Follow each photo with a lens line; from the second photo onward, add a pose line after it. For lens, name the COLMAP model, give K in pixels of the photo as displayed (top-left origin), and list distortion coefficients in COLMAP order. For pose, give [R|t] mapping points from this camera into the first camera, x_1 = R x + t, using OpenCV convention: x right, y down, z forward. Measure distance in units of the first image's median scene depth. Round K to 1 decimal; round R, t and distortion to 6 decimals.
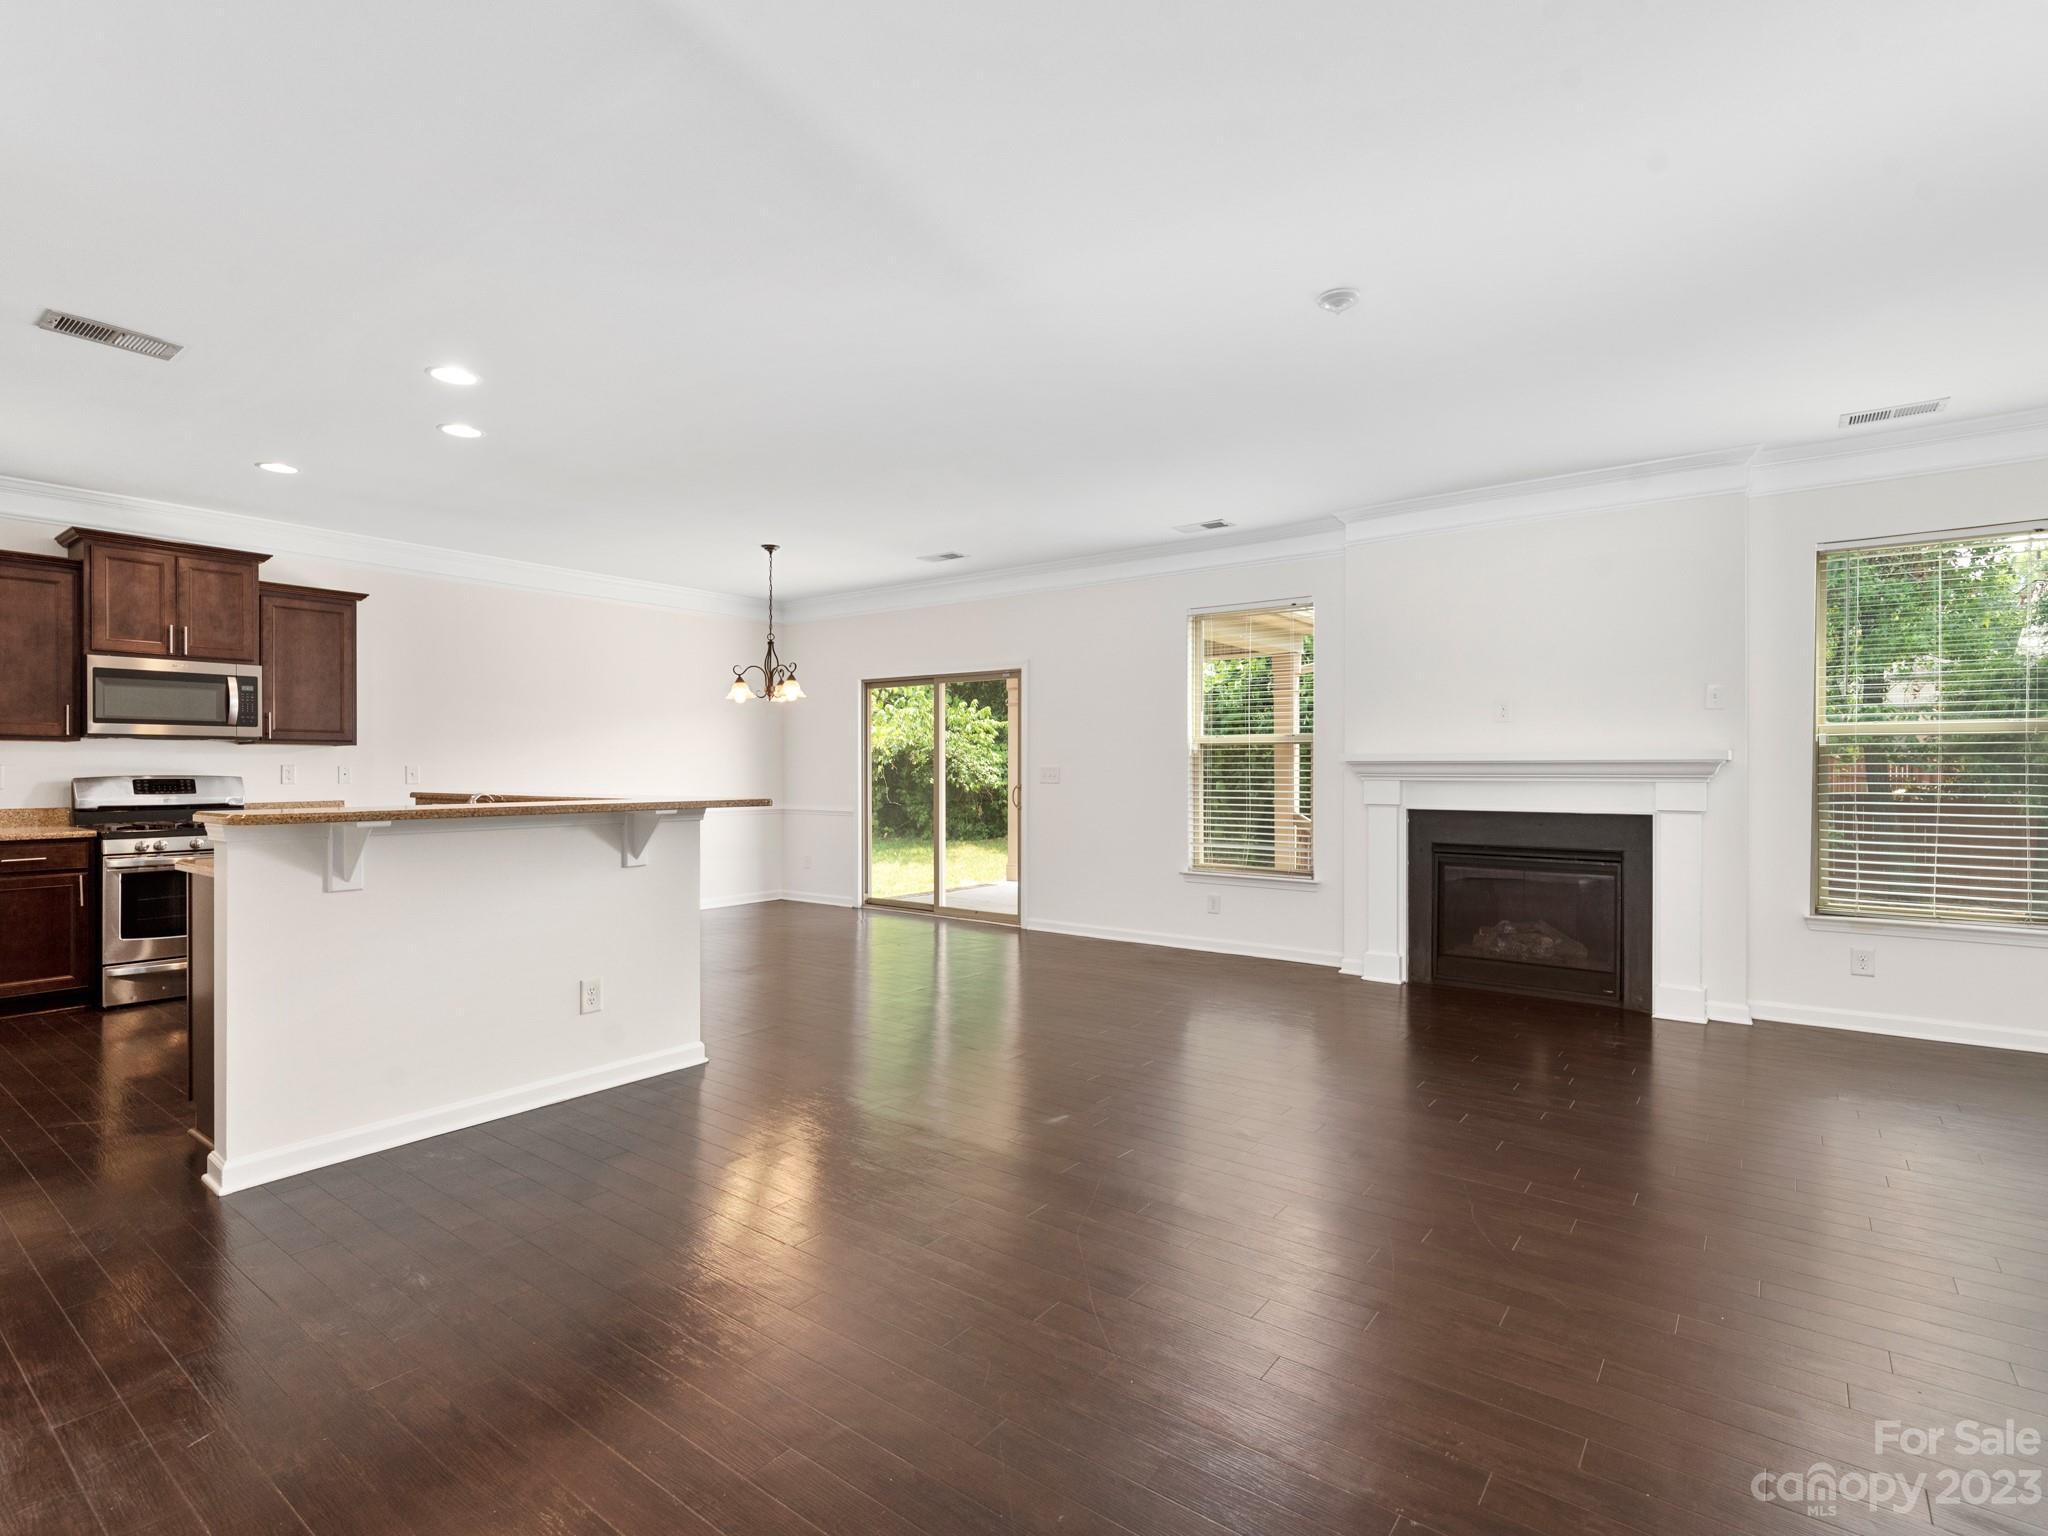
lens RADIAL K [[1027.7, 0, 1016.3], [0, 1027.7, 775.5], [0, 0, 1]] dist [0.008773, 0.000343]
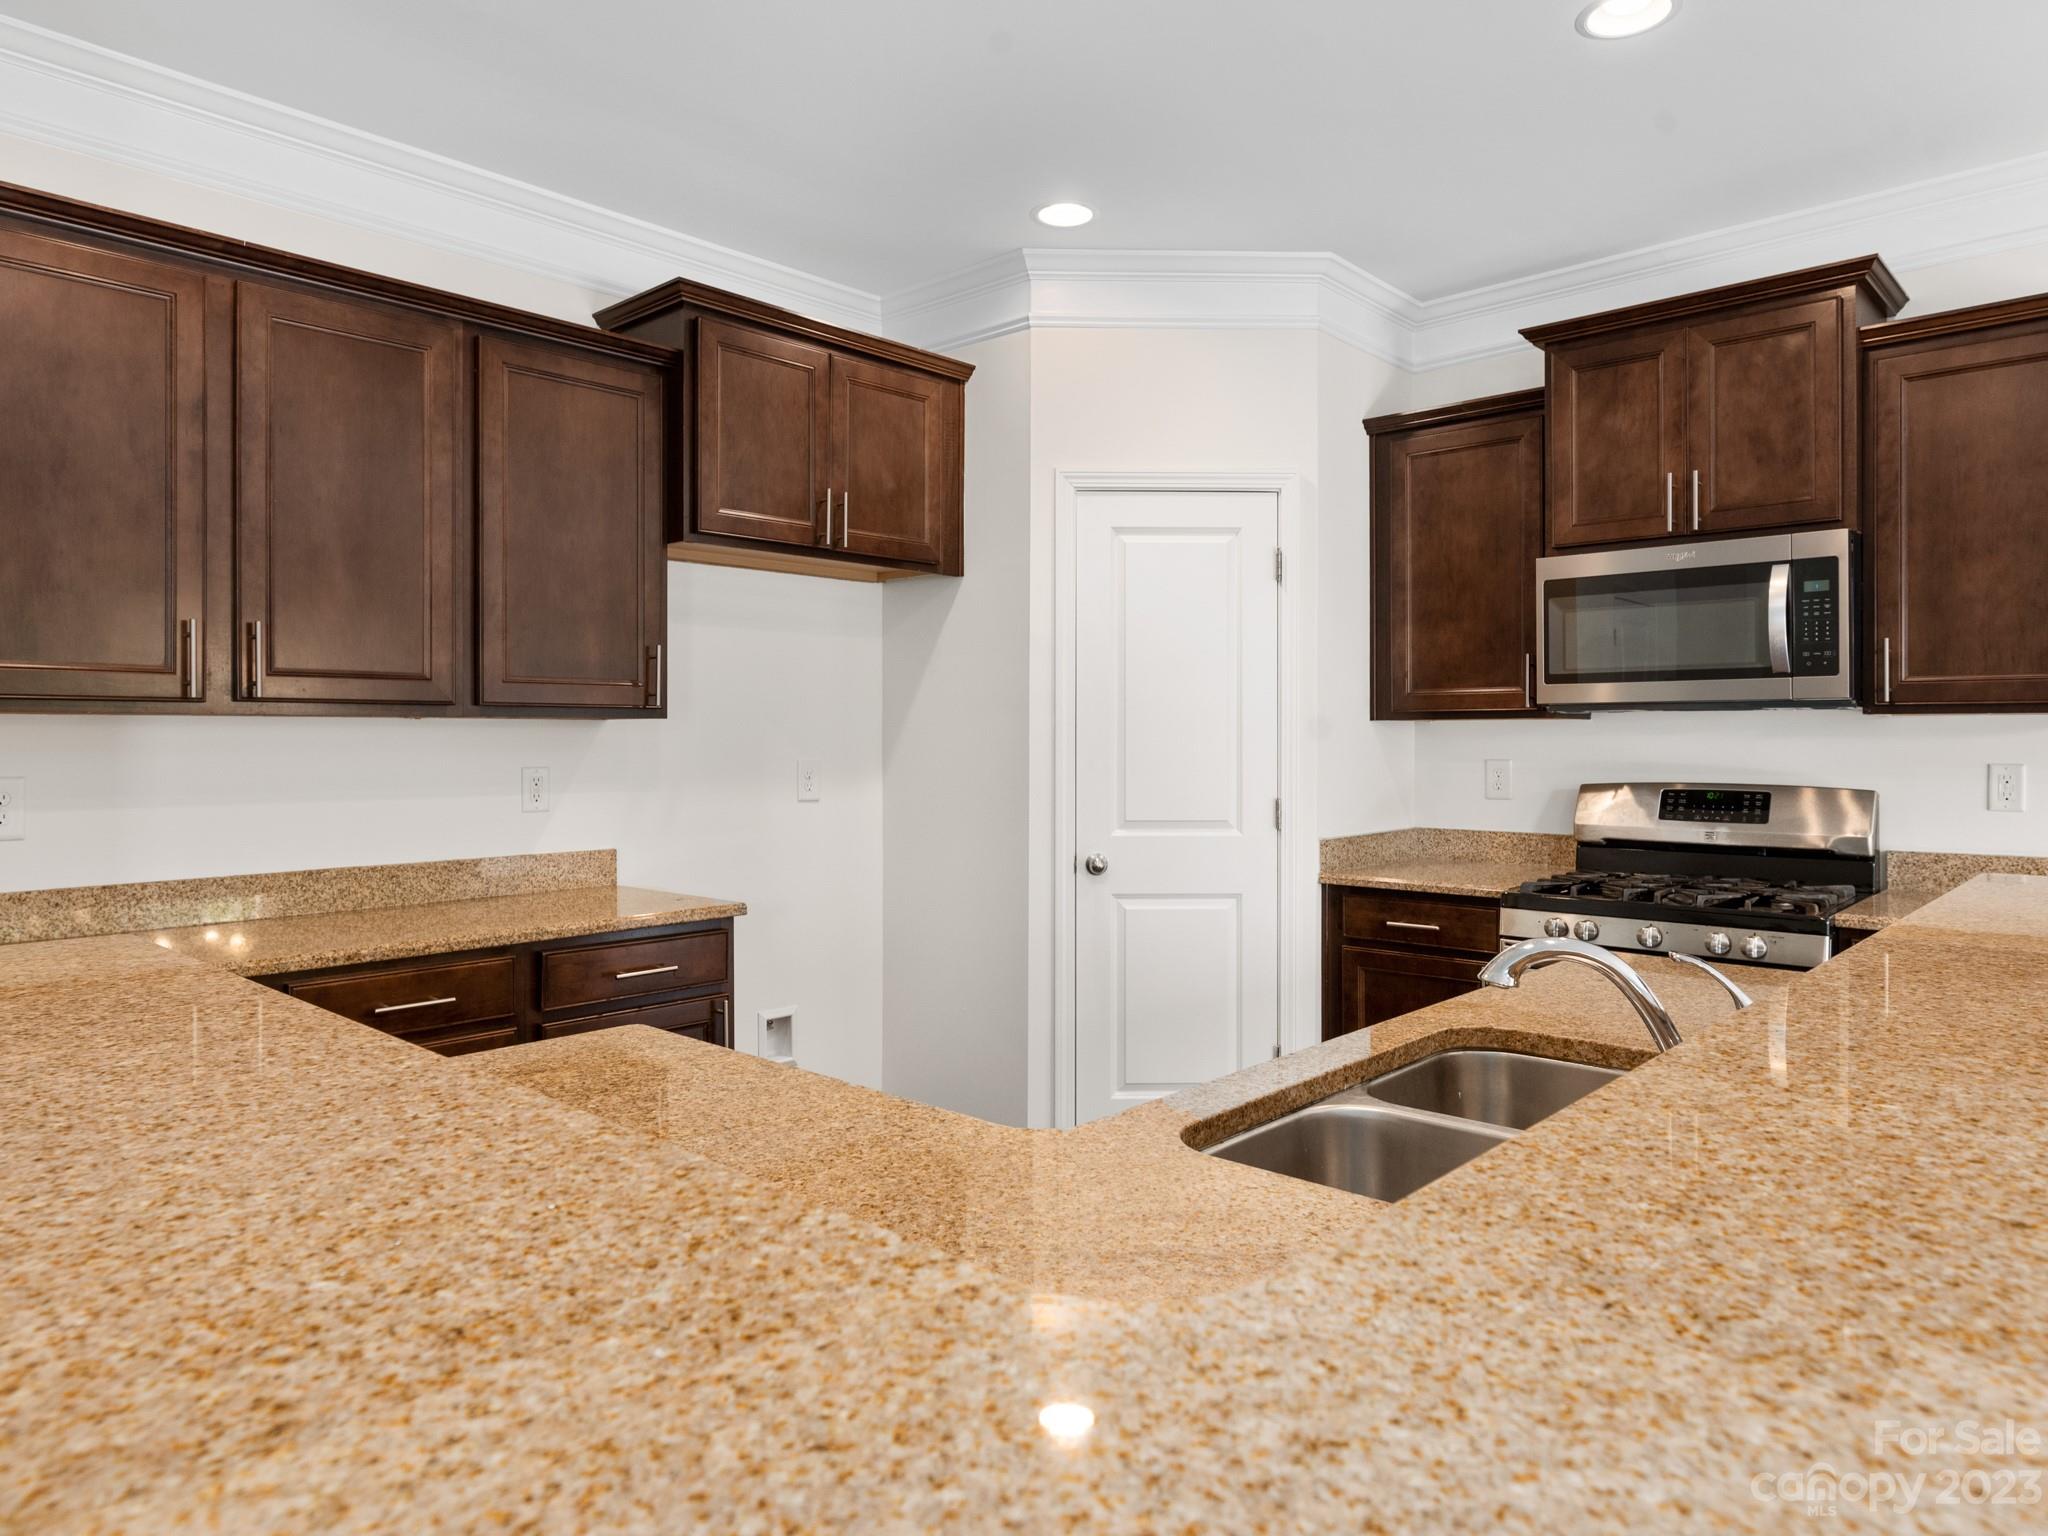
lens RADIAL K [[1288.3, 0, 1034.3], [0, 1288.3, 738.2], [0, 0, 1]] dist [0.002693, 0.001694]
pose [[-0.075067, 0.000690, -0.997178, -0.191935], [-0.006675, 0.999977, 0.001195, -0.020300], [0.997156, 0.006745, -0.075061, 0.735384]]
